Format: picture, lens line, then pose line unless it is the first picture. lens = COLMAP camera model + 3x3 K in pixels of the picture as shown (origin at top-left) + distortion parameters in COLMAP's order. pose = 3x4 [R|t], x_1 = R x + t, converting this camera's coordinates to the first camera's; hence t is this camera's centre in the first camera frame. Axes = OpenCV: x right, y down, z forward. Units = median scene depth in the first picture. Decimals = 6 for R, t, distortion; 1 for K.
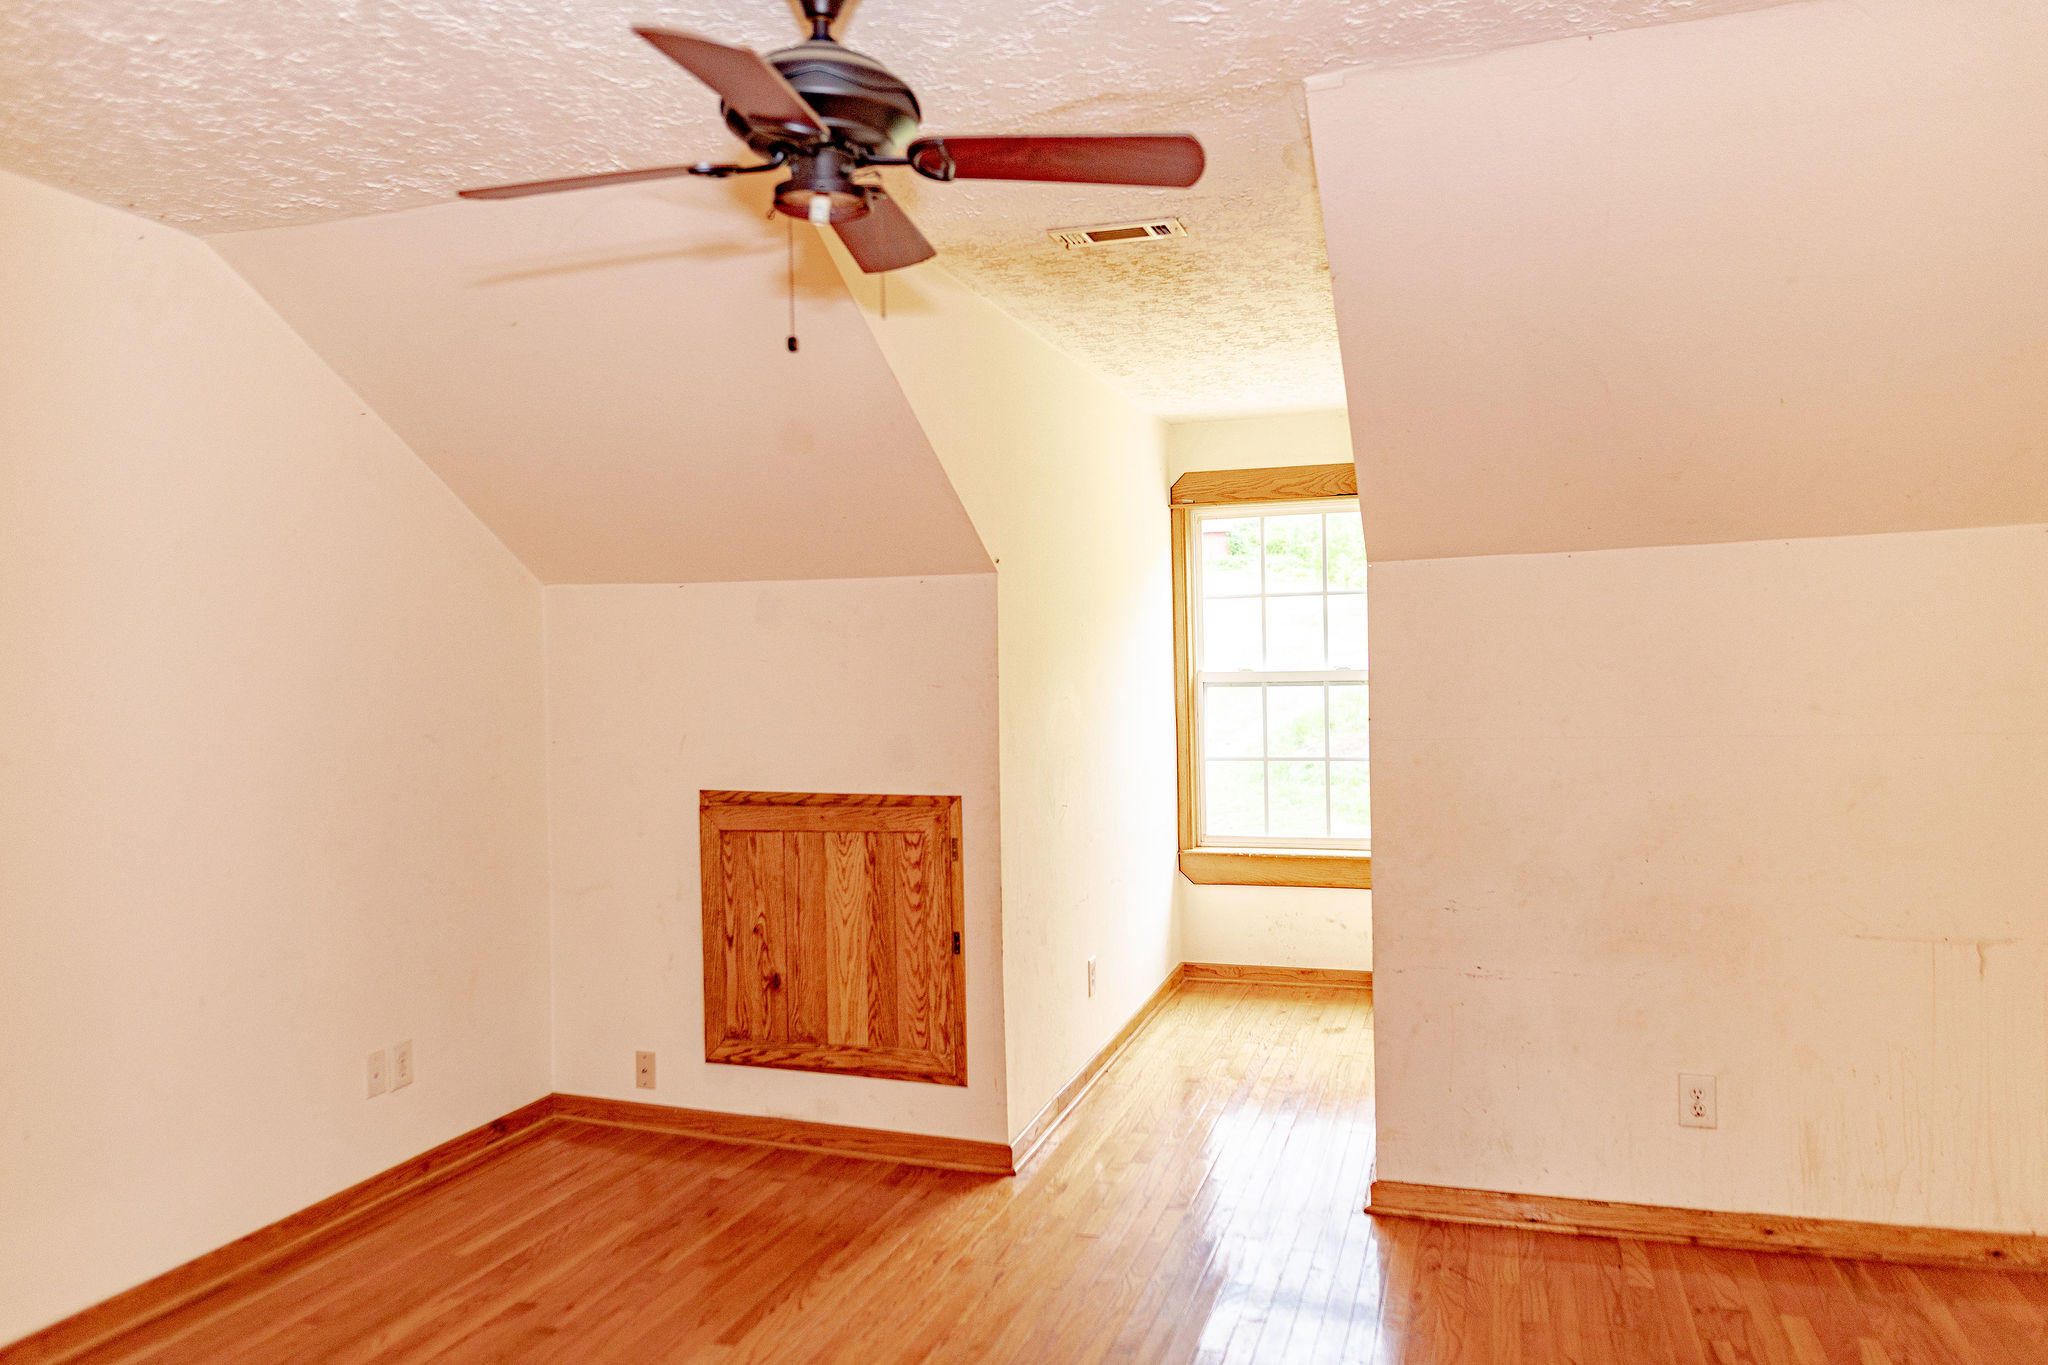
lens RADIAL K [[1423.7, 0, 1017.0], [0, 1423.7, 679.2], [0, 0, 1]] dist [-0.008093, 0.003440]
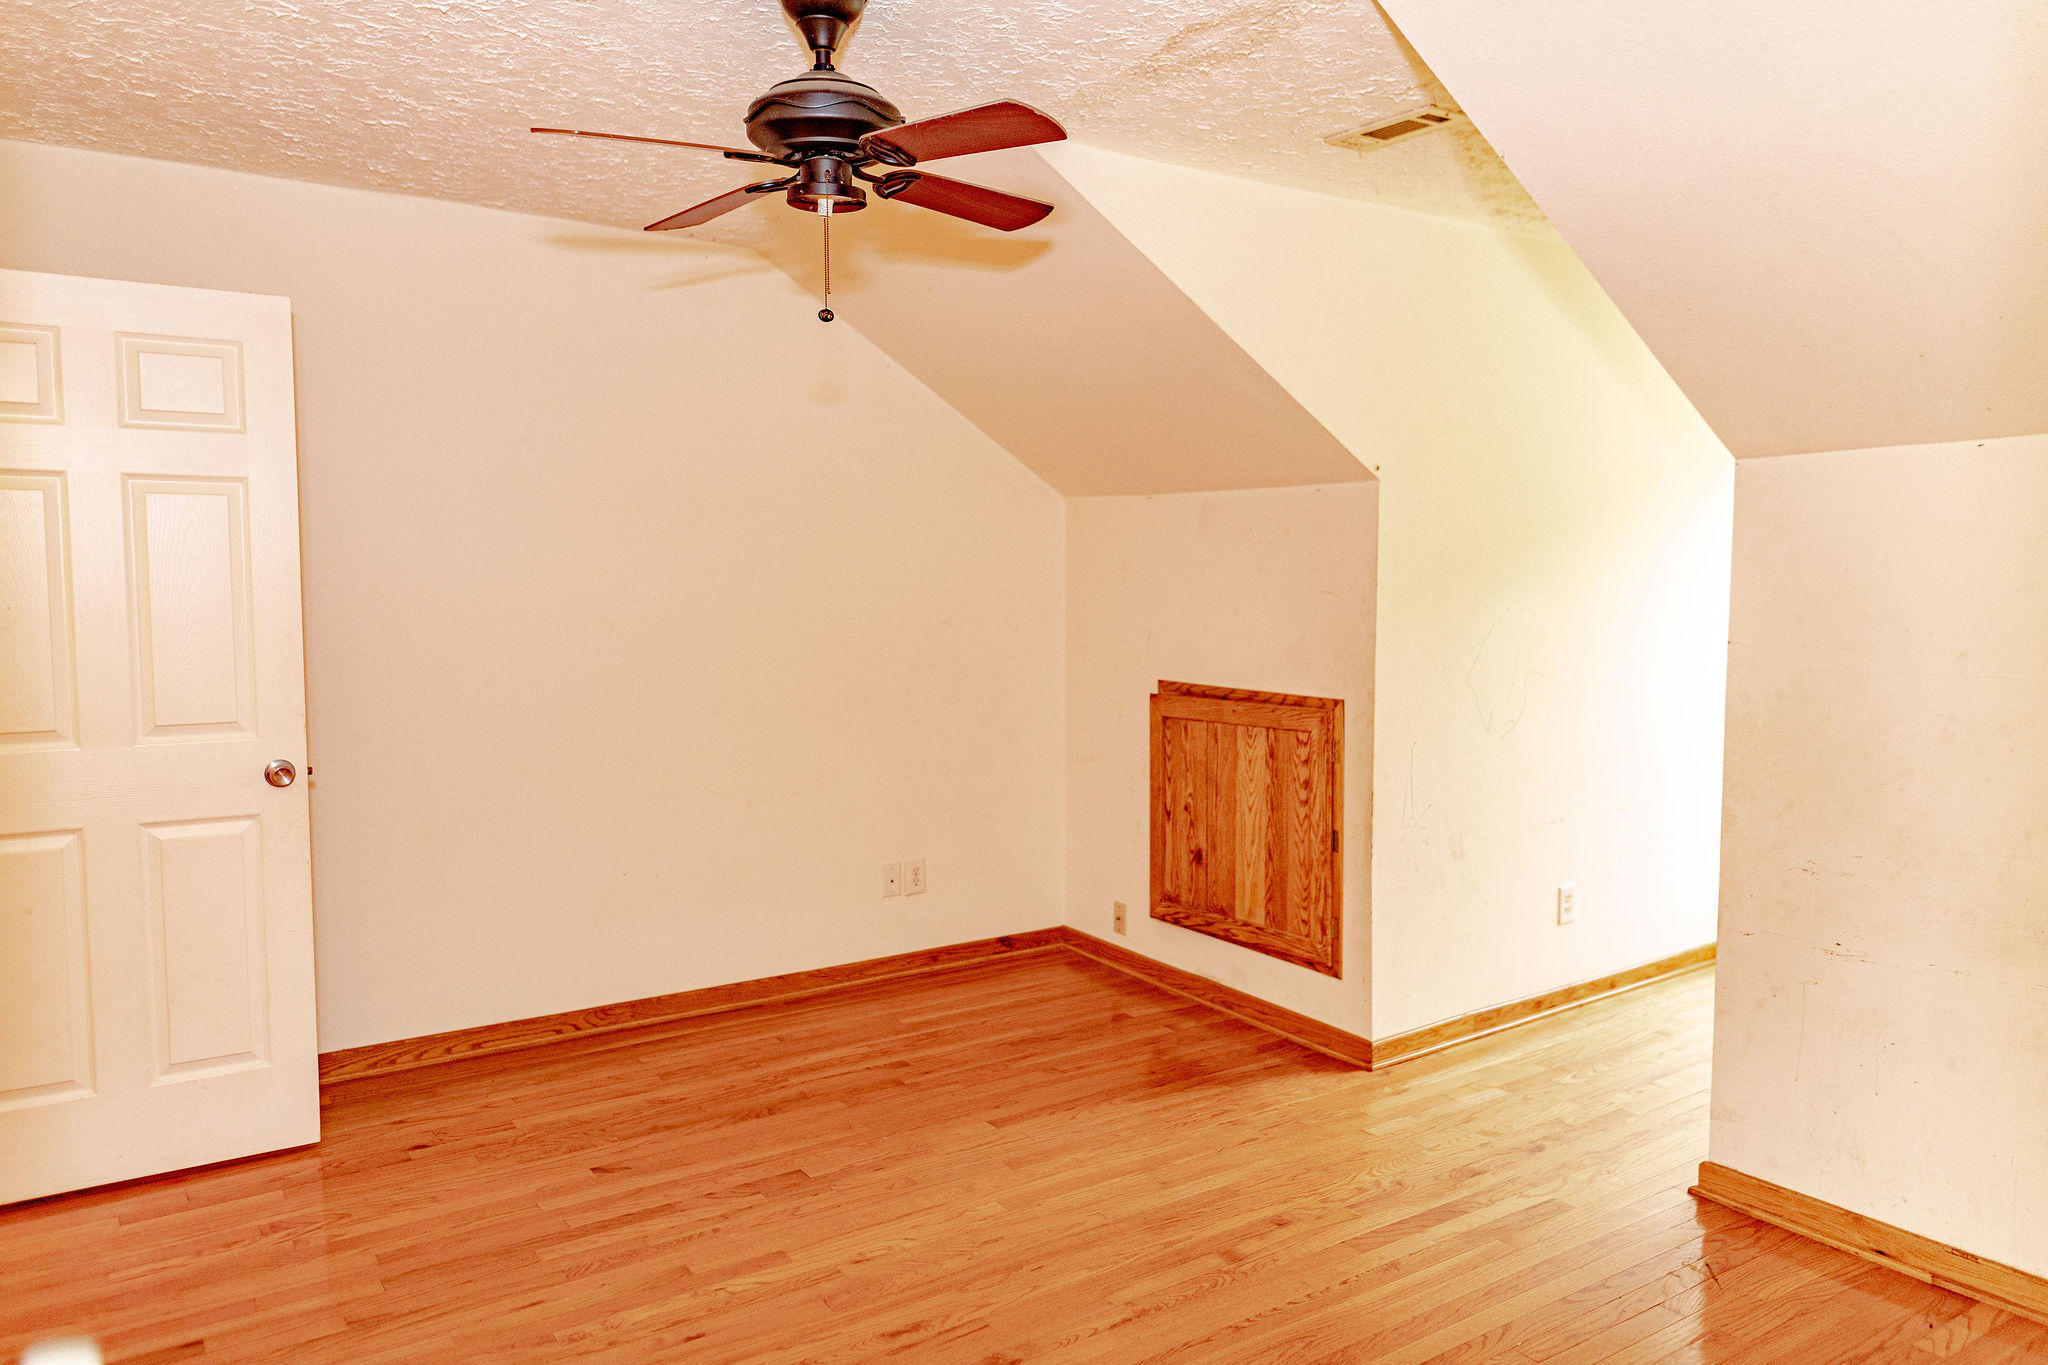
lens RADIAL K [[1423.7, 0, 1019.8], [0, 1423.7, 683.4], [0, 0, 1]] dist [-0.008093, 0.003440]
pose [[0.792107, 0.063457, -0.607074, 0.396526], [-0.018159, 0.996591, 0.080478, -0.008192], [0.610112, -0.052723, 0.790559, 0.046796]]
